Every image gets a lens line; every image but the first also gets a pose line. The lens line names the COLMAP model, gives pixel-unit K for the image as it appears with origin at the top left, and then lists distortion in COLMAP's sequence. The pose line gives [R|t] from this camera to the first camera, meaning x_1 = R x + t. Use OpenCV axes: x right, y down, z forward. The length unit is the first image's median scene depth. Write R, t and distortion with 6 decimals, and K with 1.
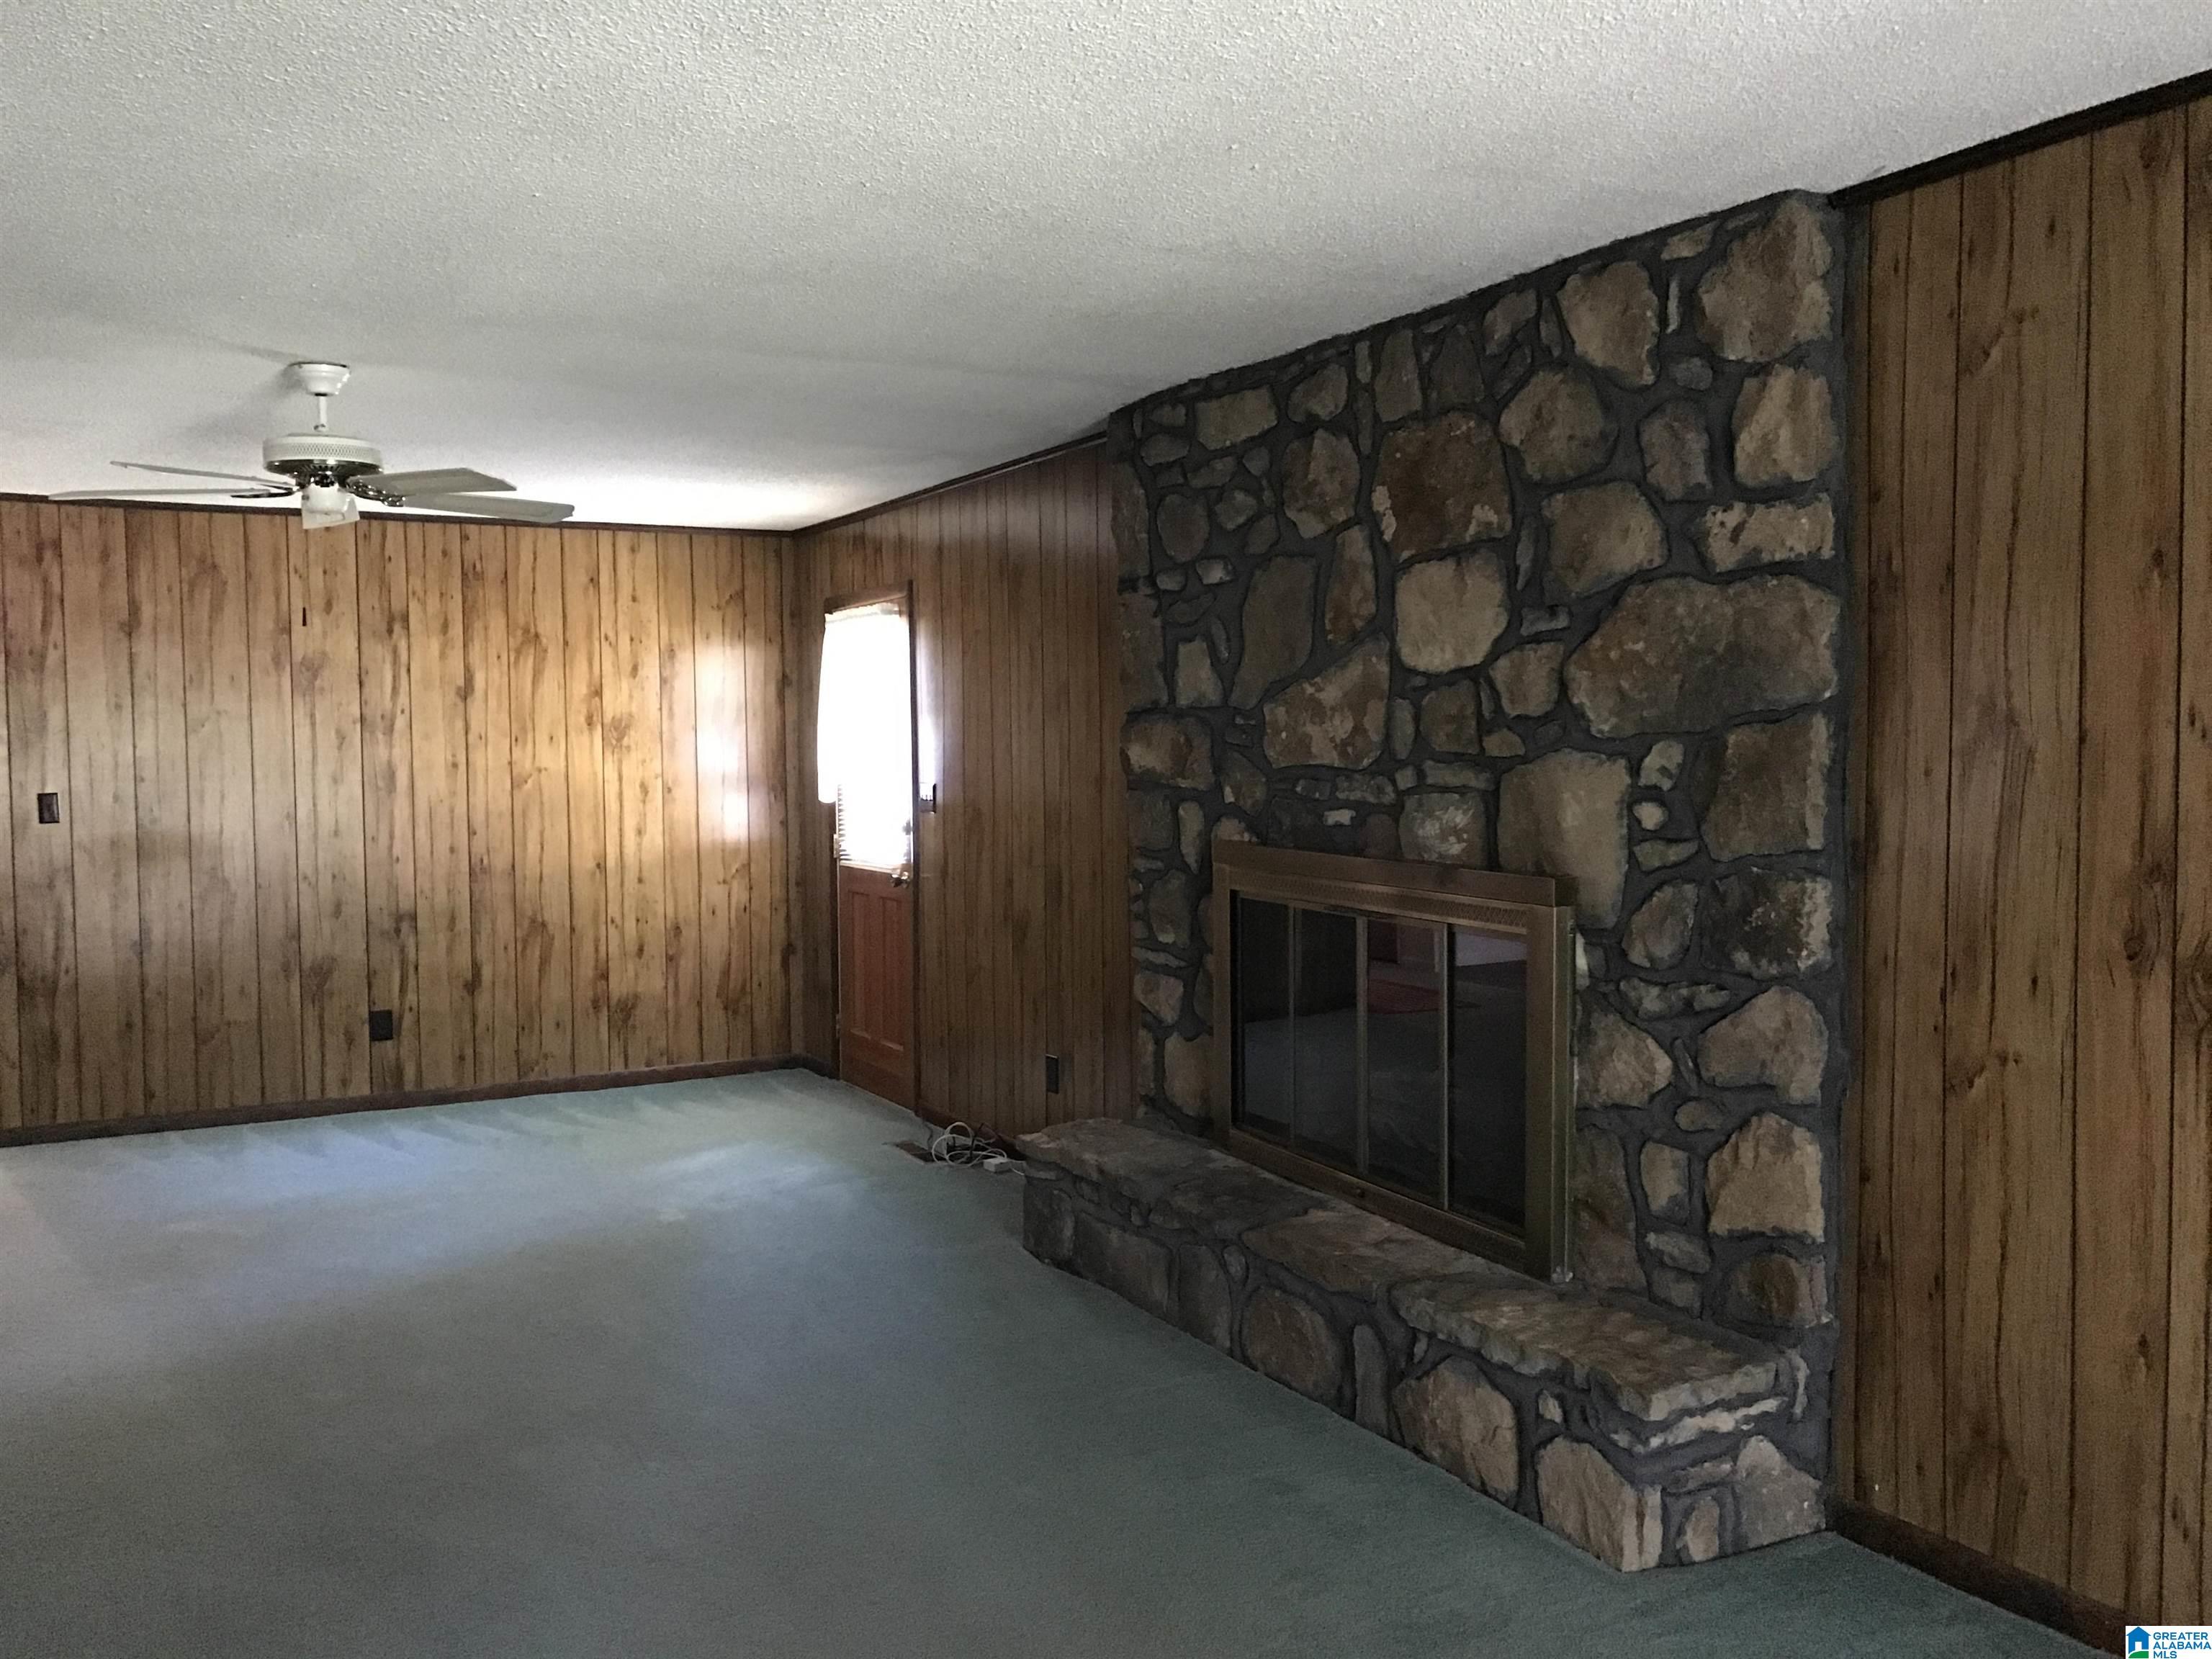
lens RADIAL K [[1872.8, 0, 1106.0], [0, 1872.8, 829.5], [0, 0, 1]] dist [0.163369, -0.336848]
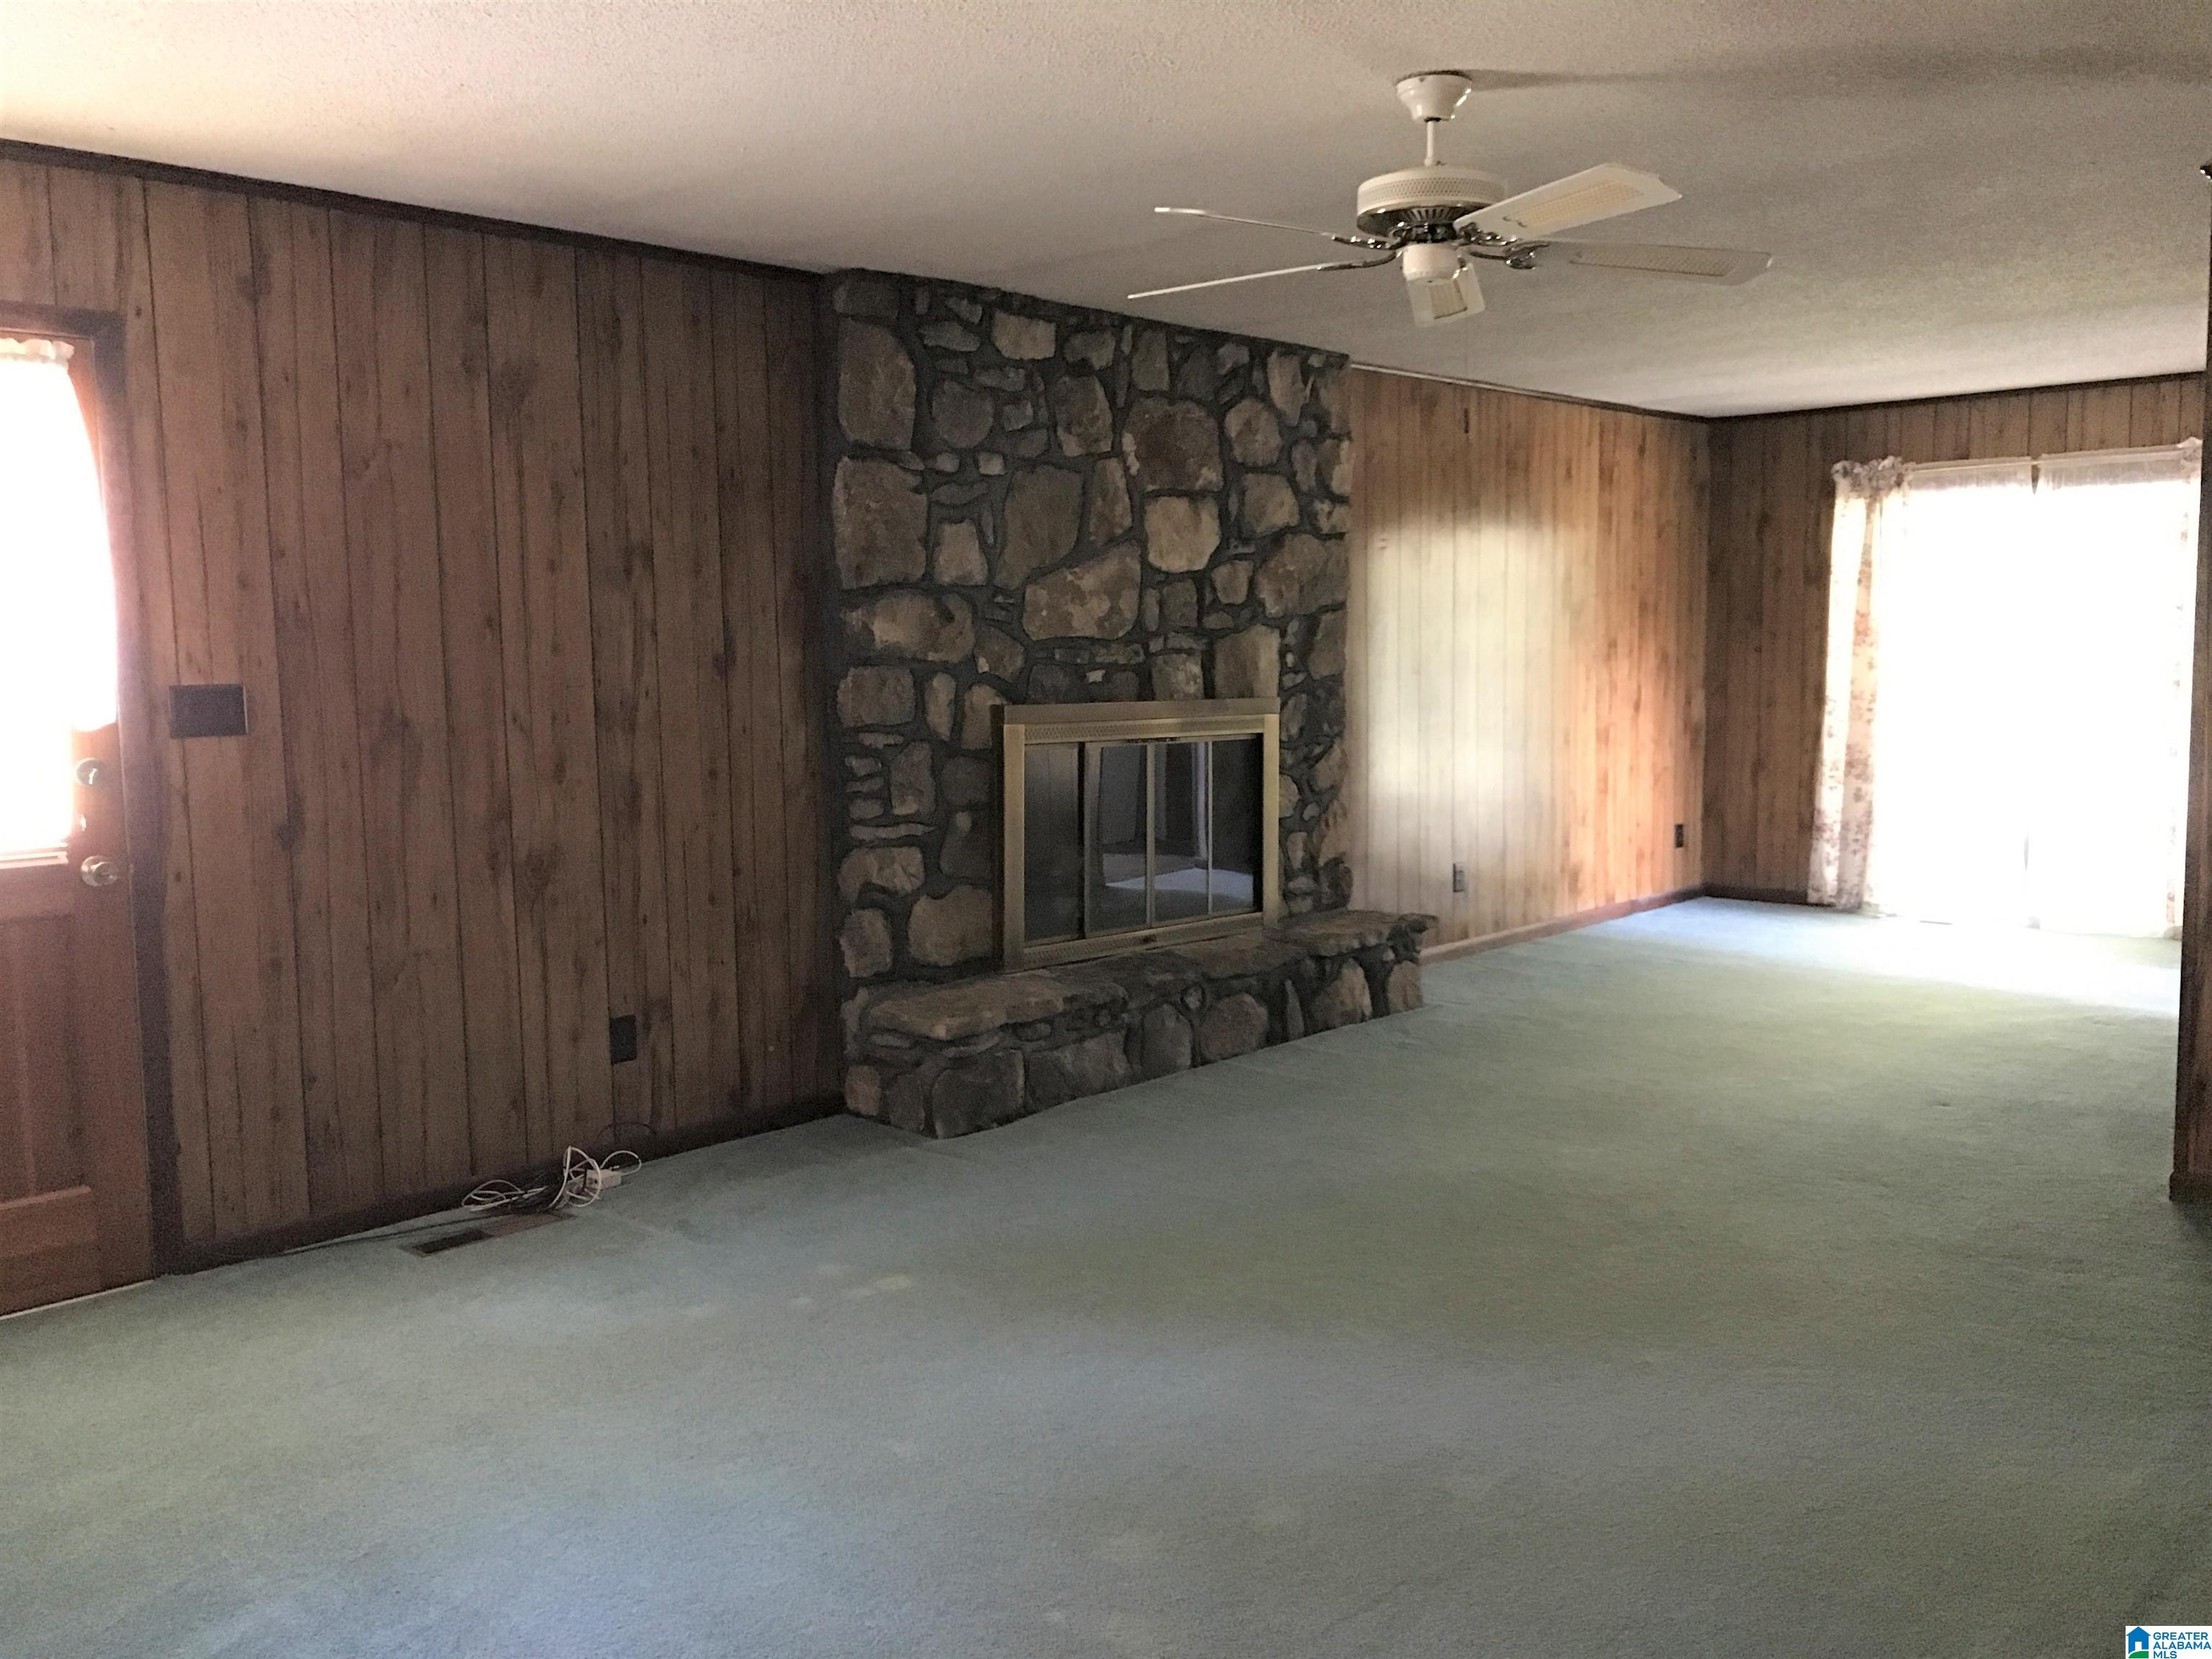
lens RADIAL K [[1872.8, 0, 1106.0], [0, 1872.8, 829.5], [0, 0, 1]] dist [0.163369, -0.336848]
pose [[-0.331234, -0.083819, 0.939818, -1.196231], [0.058365, 0.992319, 0.109072, -0.045501], [-0.941742, 0.090981, -0.323797, 1.515343]]
